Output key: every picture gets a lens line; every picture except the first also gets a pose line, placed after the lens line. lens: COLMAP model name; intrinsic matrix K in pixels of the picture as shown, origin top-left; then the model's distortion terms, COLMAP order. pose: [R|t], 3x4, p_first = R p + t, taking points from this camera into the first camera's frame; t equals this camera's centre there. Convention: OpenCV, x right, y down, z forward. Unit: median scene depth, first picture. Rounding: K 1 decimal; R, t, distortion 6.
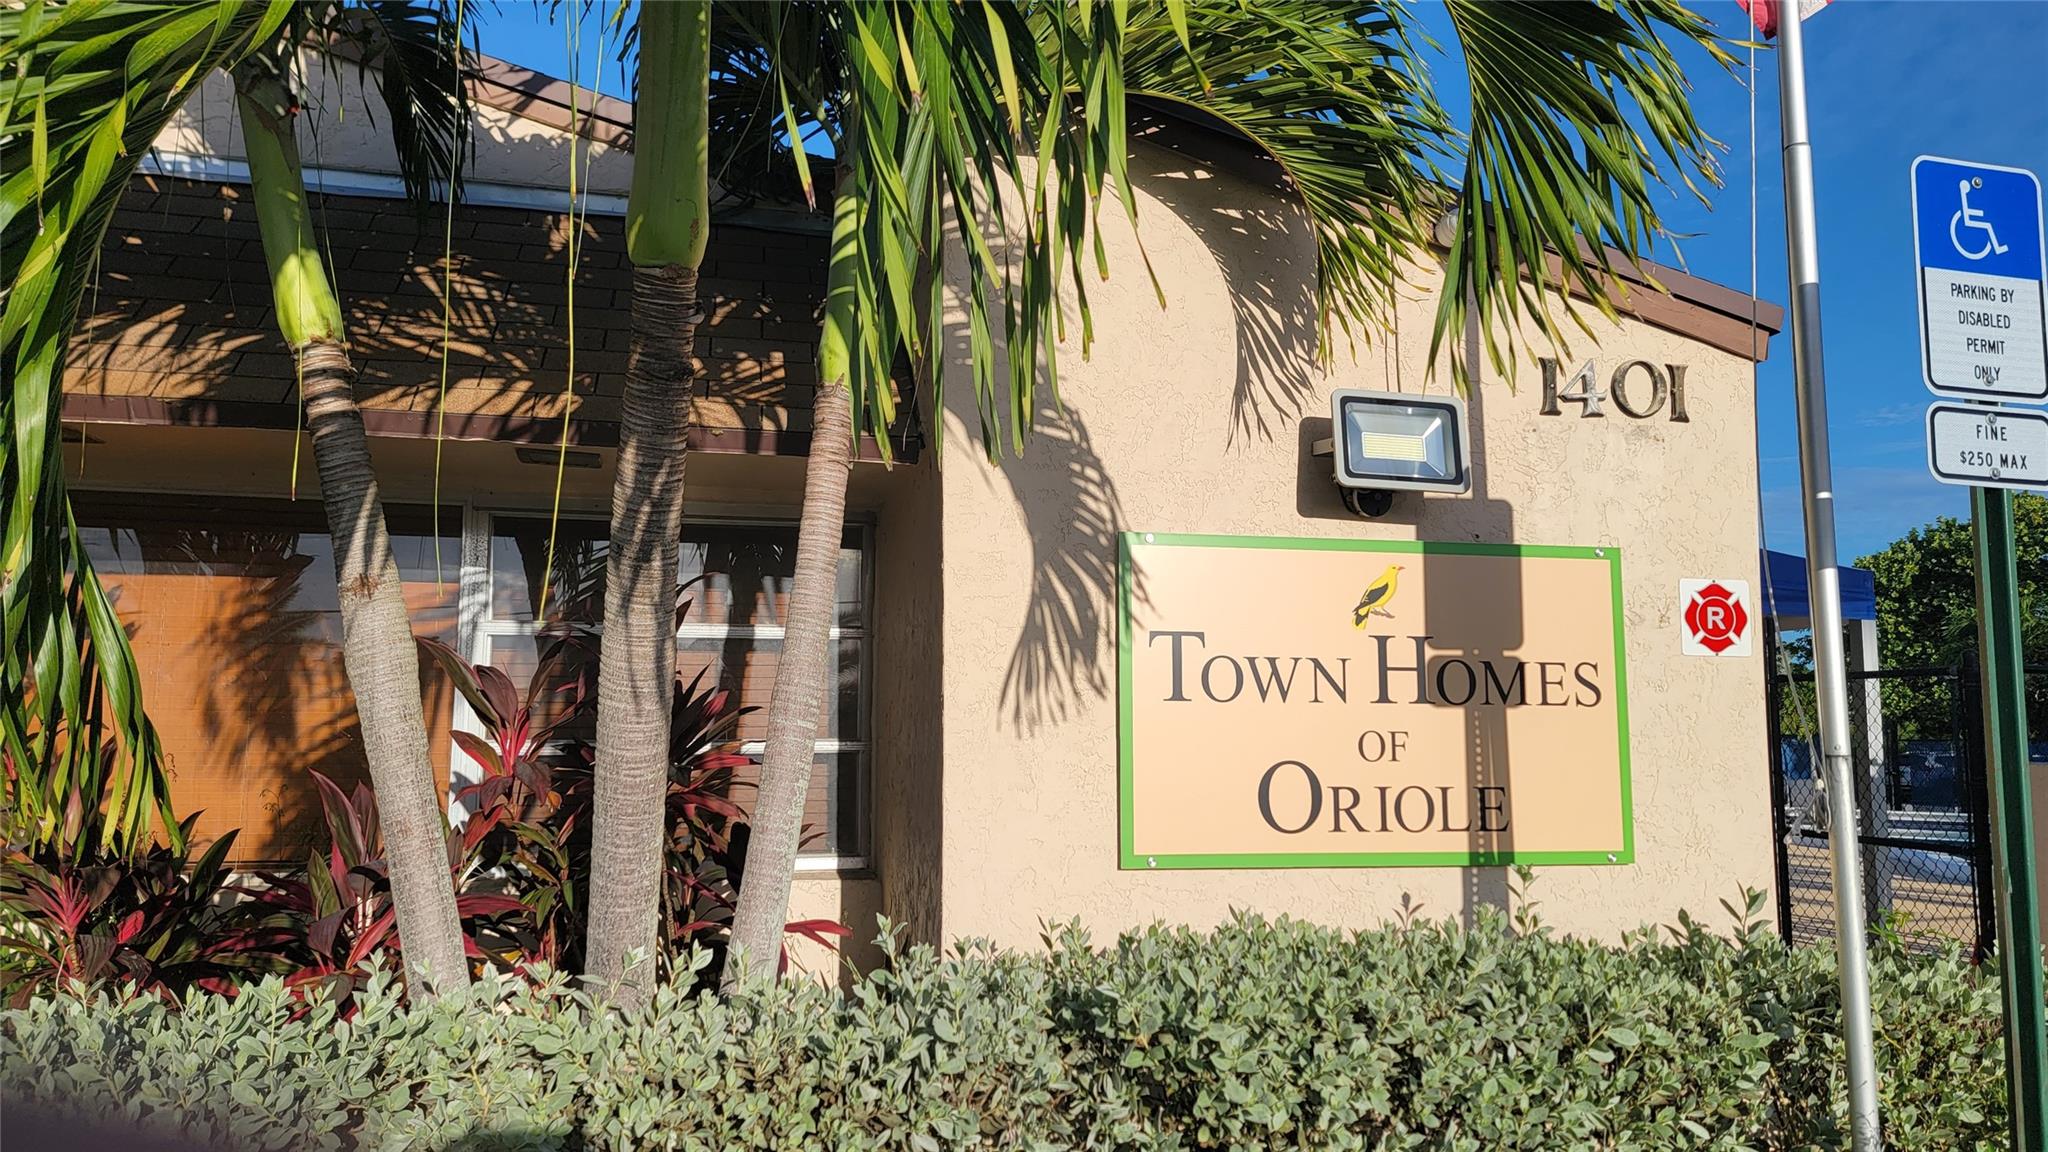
lens RADIAL K [[1488.4, 0, 1028.7], [0, 1488.4, 584.1], [0, 0, 1]] dist [0.049706, -0.003913]
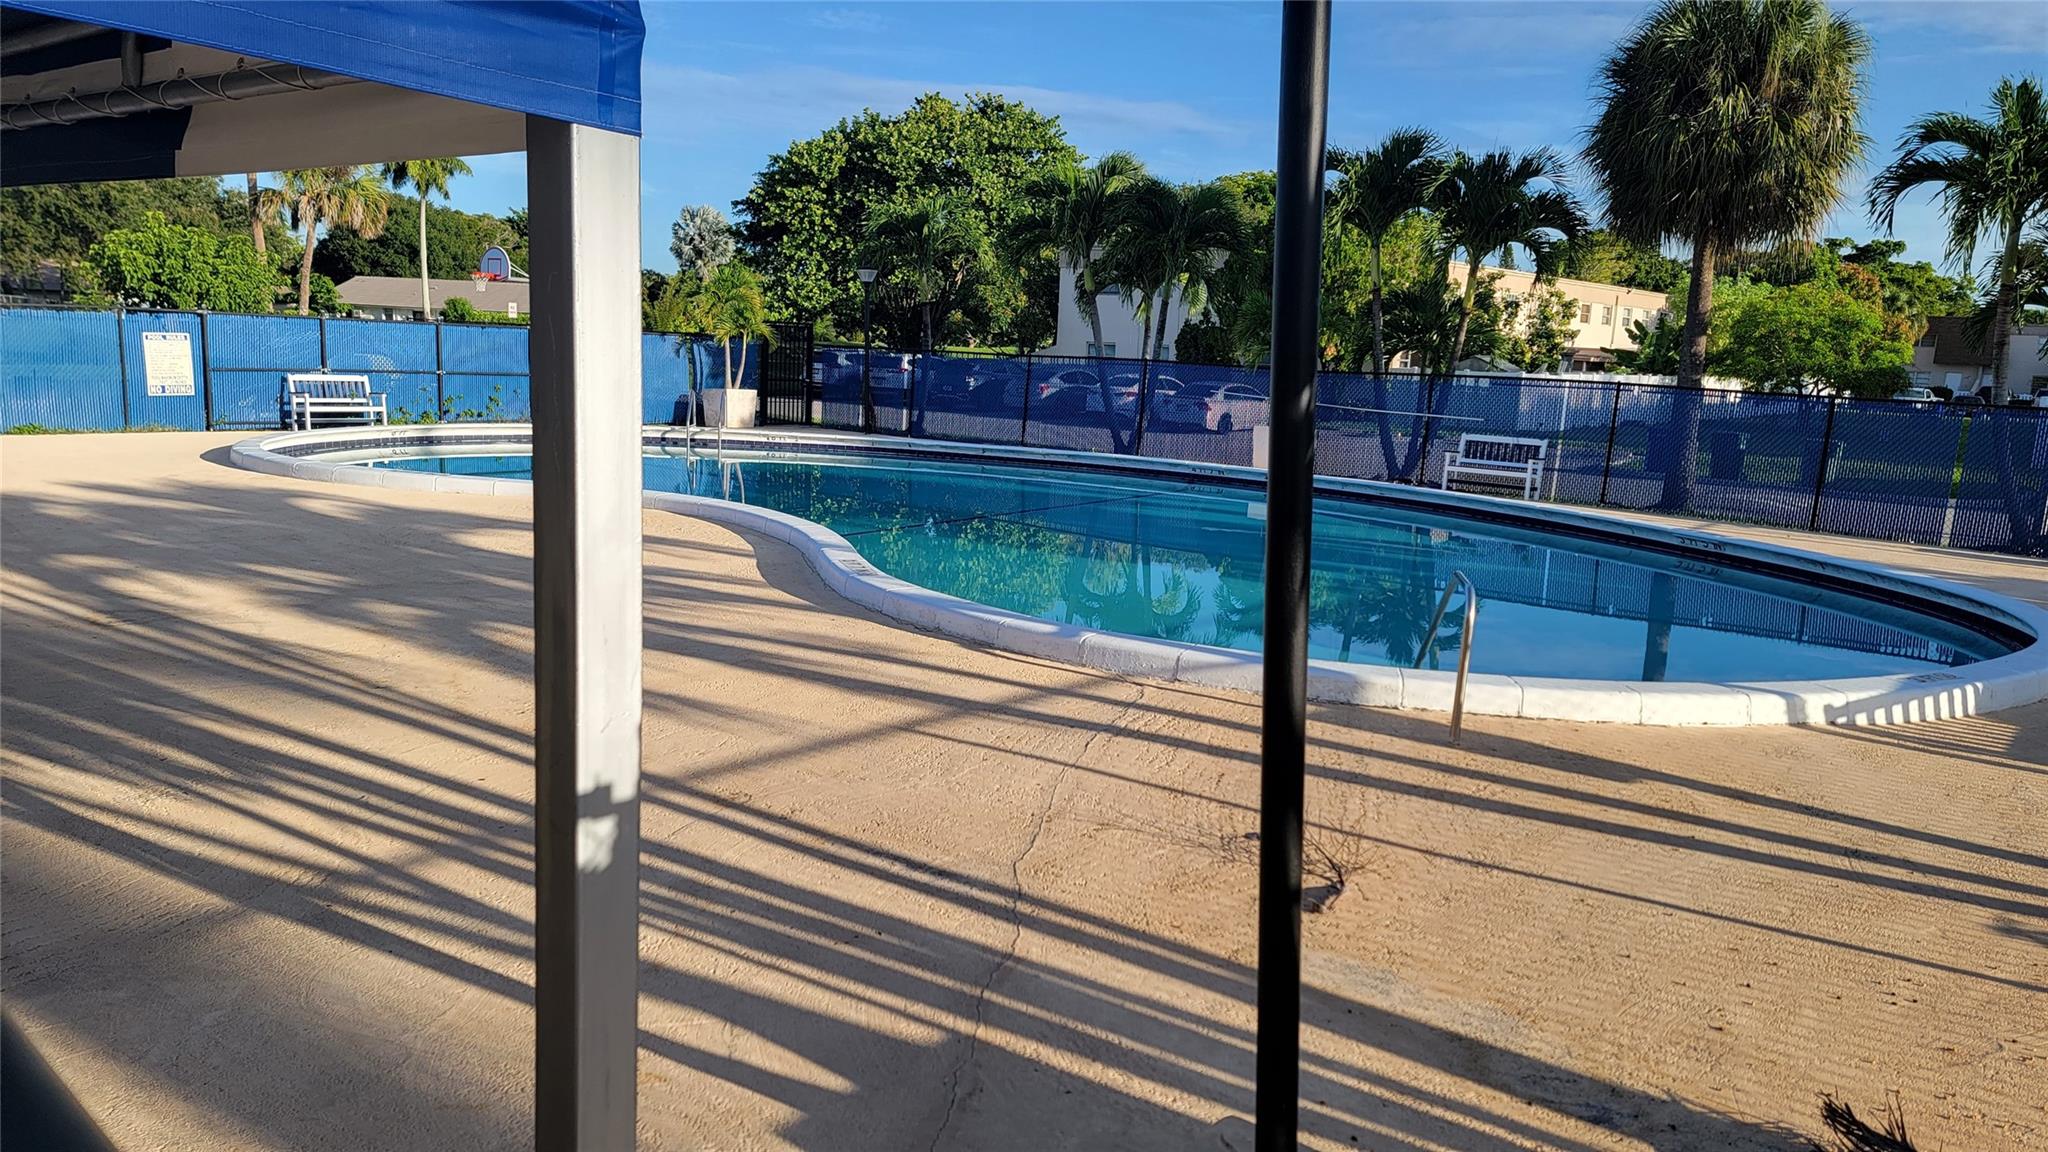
lens RADIAL K [[1488.4, 0, 1027.5], [0, 1488.4, 582.5], [0, 0, 1]] dist [0.049706, -0.003913]
pose [[0.792175, -0.071072, 0.606141, 0.197380], [-0.101527, 0.964009, 0.245720, 0.010942], [-0.601789, -0.256193, 0.756449, 0.332227]]
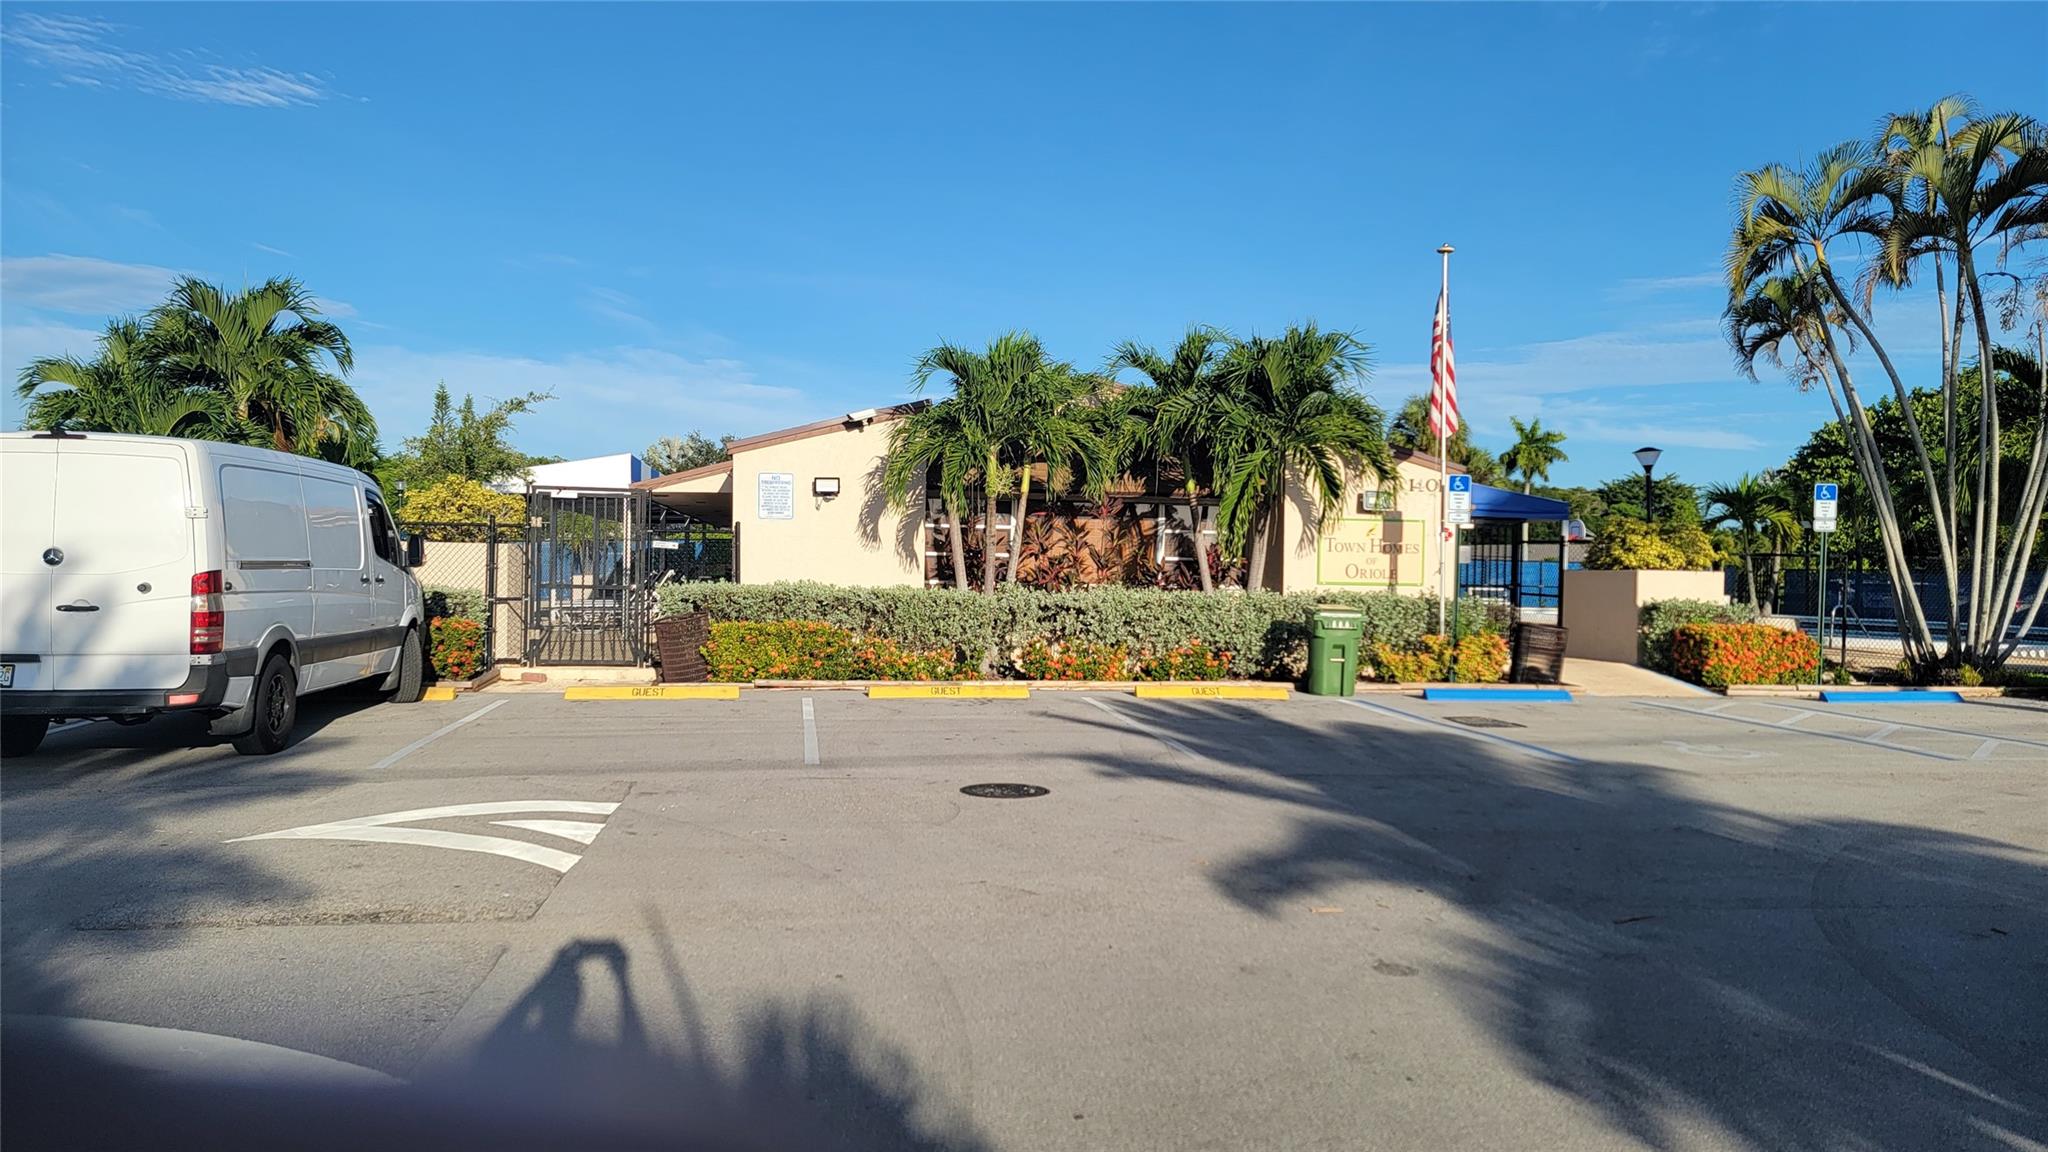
lens RADIAL K [[1488.4, 0, 1014.9], [0, 1488.4, 584.8], [0, 0, 1]] dist [0.049706, -0.003913]
pose [[0.998874, 0.013399, -0.045507, -0.137667], [-0.008027, 0.993187, 0.116252, -0.072909], [0.046755, -0.115756, 0.992177, -0.761260]]
